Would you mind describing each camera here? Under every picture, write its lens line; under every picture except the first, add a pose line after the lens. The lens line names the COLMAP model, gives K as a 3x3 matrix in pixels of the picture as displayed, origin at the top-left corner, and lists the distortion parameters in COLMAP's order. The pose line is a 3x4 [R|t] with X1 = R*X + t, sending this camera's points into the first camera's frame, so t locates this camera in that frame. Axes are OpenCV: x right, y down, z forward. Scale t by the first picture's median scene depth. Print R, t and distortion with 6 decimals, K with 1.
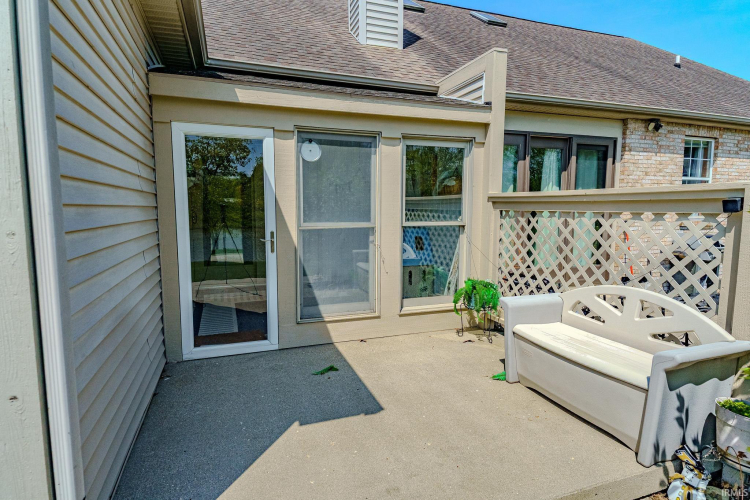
lens RADIAL K [[411.7, 0, 376.6], [0, 411.7, 246.8], [0, 0, 1]] dist [-0.000898, 0.000939]
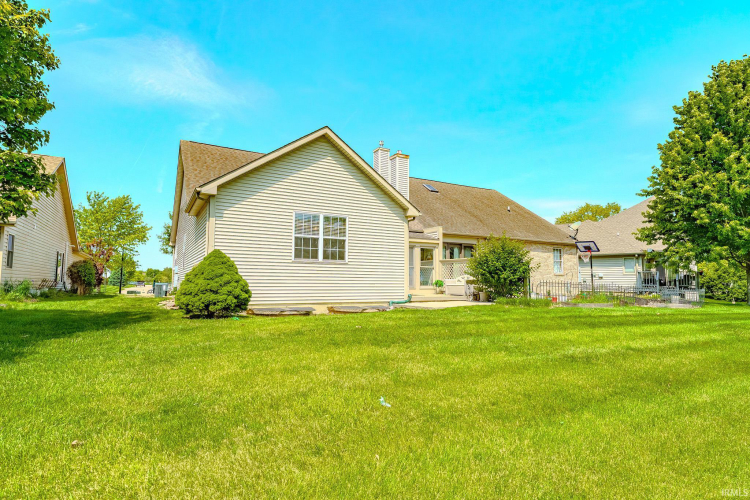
lens RADIAL K [[411.7, 0, 376.6], [0, 411.7, 246.8], [0, 0, 1]] dist [-0.000898, 0.000939]
pose [[0.990030, 0.006660, 0.140702, -0.873217], [0.019486, 0.982802, -0.183632, 0.460466], [-0.139505, 0.184543, 0.972873, -2.756399]]
